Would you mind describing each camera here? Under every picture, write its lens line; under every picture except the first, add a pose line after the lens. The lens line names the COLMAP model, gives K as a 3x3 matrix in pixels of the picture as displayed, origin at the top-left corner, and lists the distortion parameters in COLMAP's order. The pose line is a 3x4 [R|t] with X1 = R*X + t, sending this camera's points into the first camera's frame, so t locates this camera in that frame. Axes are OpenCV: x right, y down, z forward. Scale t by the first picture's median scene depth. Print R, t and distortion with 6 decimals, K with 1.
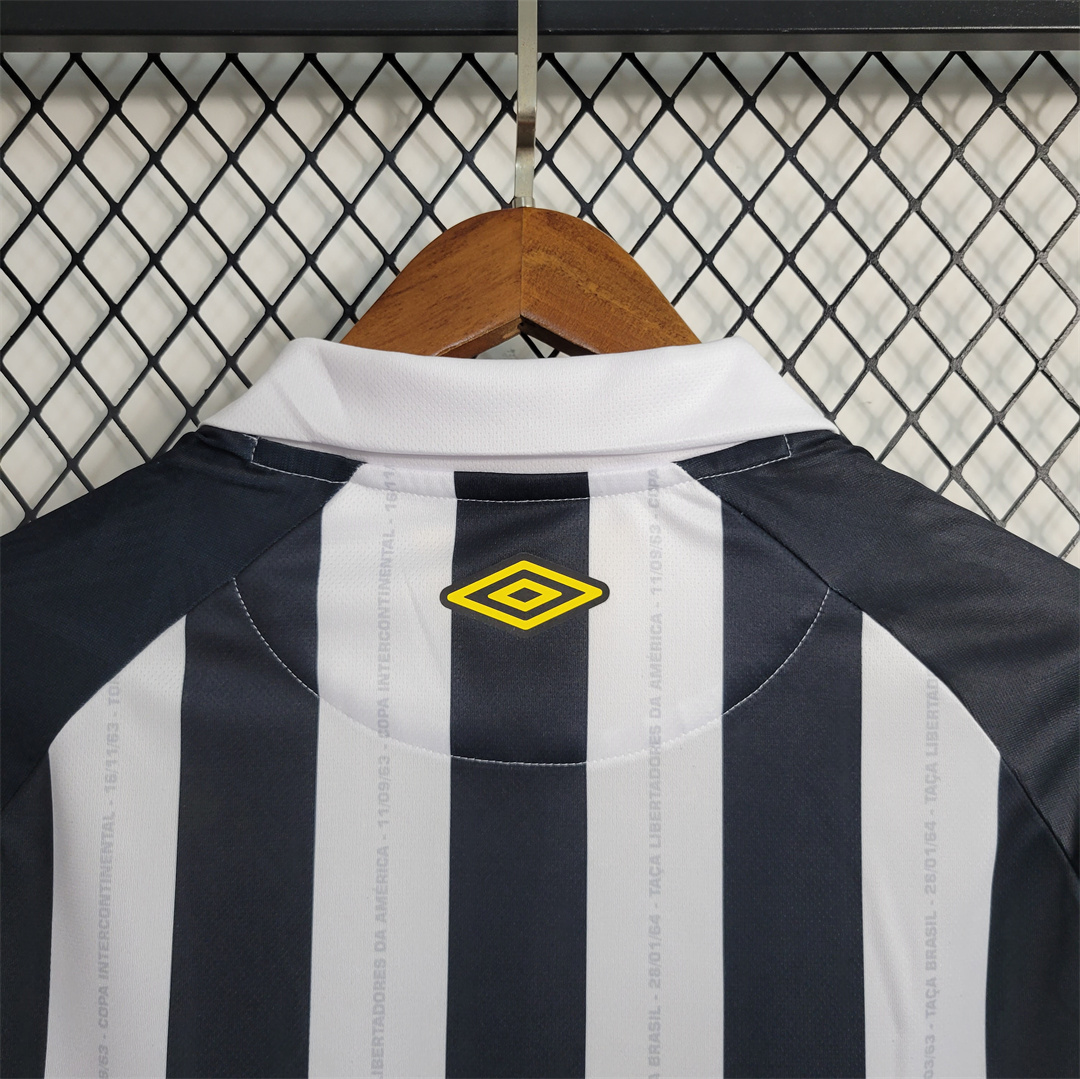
lens RADIAL K [[1208.0, 0, 544.0], [0, 1208.0, 540.6], [0, 0, 1]] dist [0.033177, 0.000000]
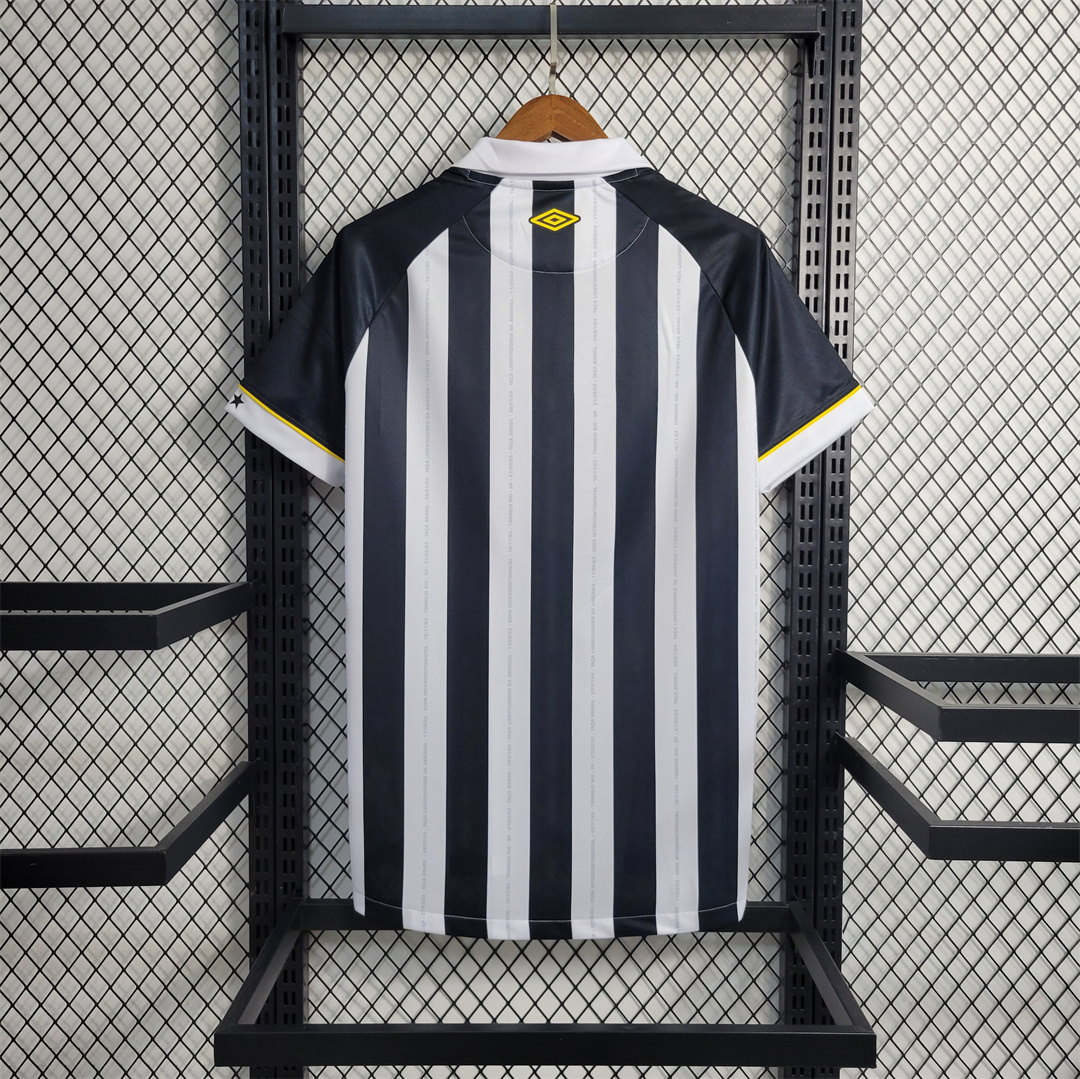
lens RADIAL K [[1208.0, 0, 541.7], [0, 1208.0, 546.5], [0, 0, 1]] dist [0.033177, 0.000000]
pose [[0.999696, -0.009907, 0.022588, -0.131033], [0.007786, 0.995718, 0.092115, 0.610502], [-0.023404, -0.091911, 0.995492, -2.275601]]
